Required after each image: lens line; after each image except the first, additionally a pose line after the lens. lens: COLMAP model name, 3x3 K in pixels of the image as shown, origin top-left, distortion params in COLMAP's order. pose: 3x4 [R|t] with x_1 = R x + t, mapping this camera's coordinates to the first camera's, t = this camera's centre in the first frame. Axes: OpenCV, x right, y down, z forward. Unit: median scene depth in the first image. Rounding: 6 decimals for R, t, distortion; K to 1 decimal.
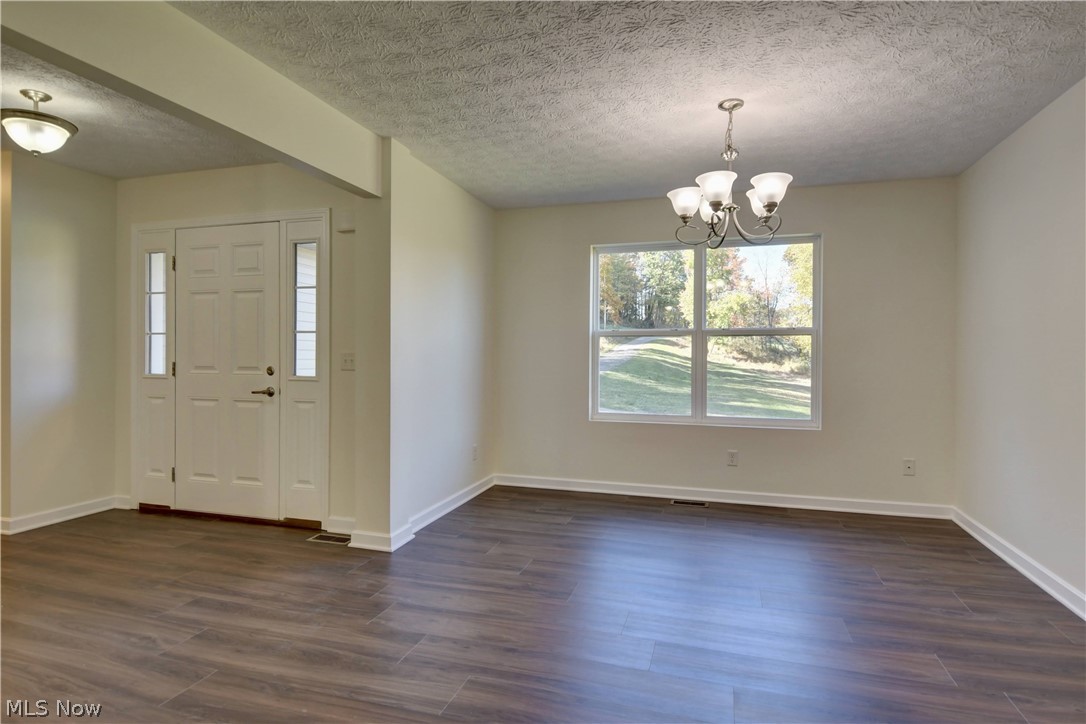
lens RADIAL K [[564.0, 0, 544.0], [0, 564.0, 358.6], [0, 0, 1]] dist [0.003537, -0.004583]
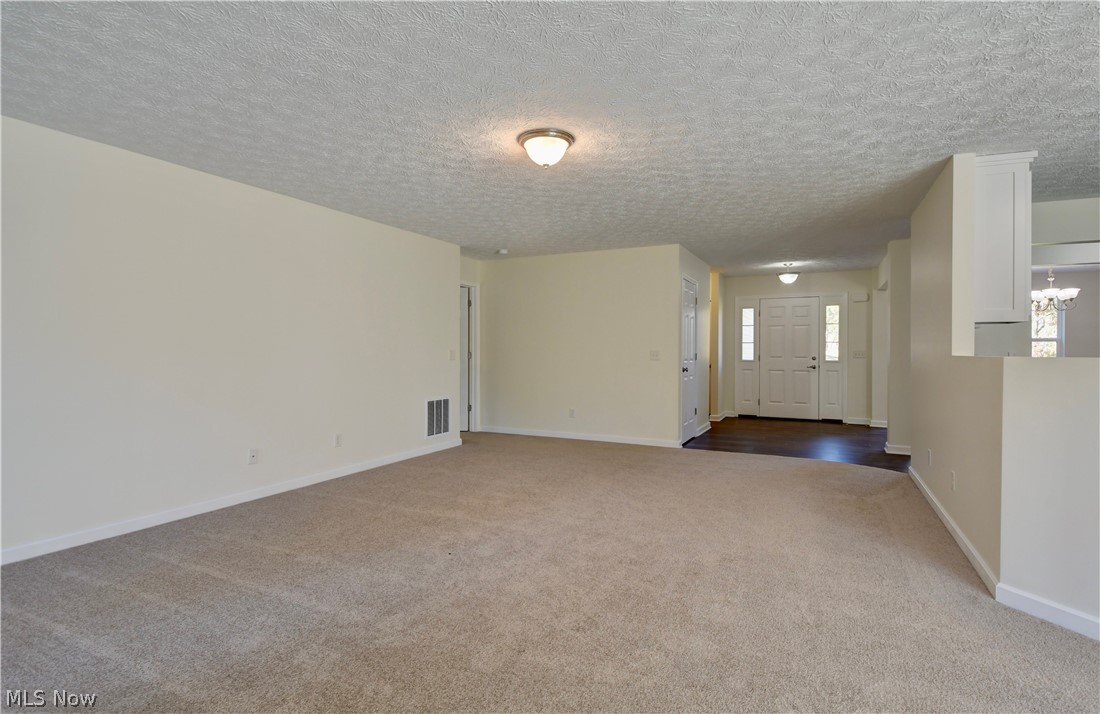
lens RADIAL K [[537.7, 0, 554.6], [0, 537.7, 354.7], [0, 0, 1]] dist [-0.002186, -0.000053]
pose [[0.987287, -0.001329, -0.158940, -1.207850], [0.003520, 0.999903, 0.013508, -0.028740], [0.158907, -0.013895, 0.987196, -1.443585]]
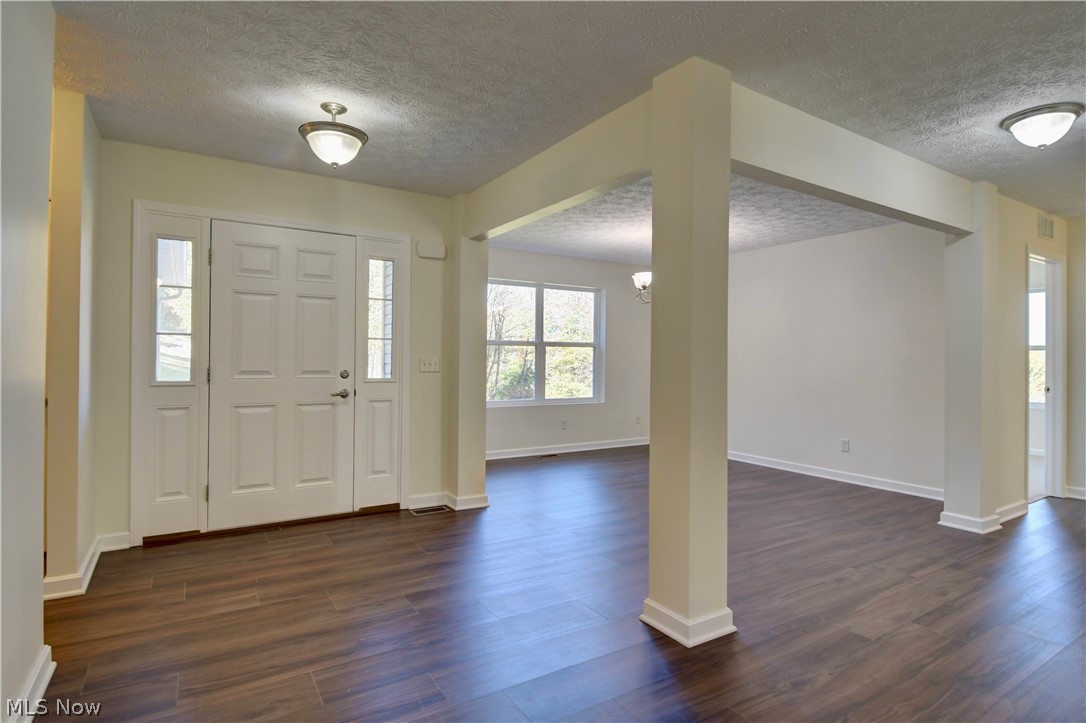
lens RADIAL K [[564.0, 0, 541.6], [0, 564.0, 355.1], [0, 0, 1]] dist [0.003537, -0.004583]
pose [[0.653327, 0.006284, 0.757049, -1.040806], [-0.005592, 0.999978, -0.003475, -0.012973], [-0.757055, -0.001963, 0.653348, 0.018771]]
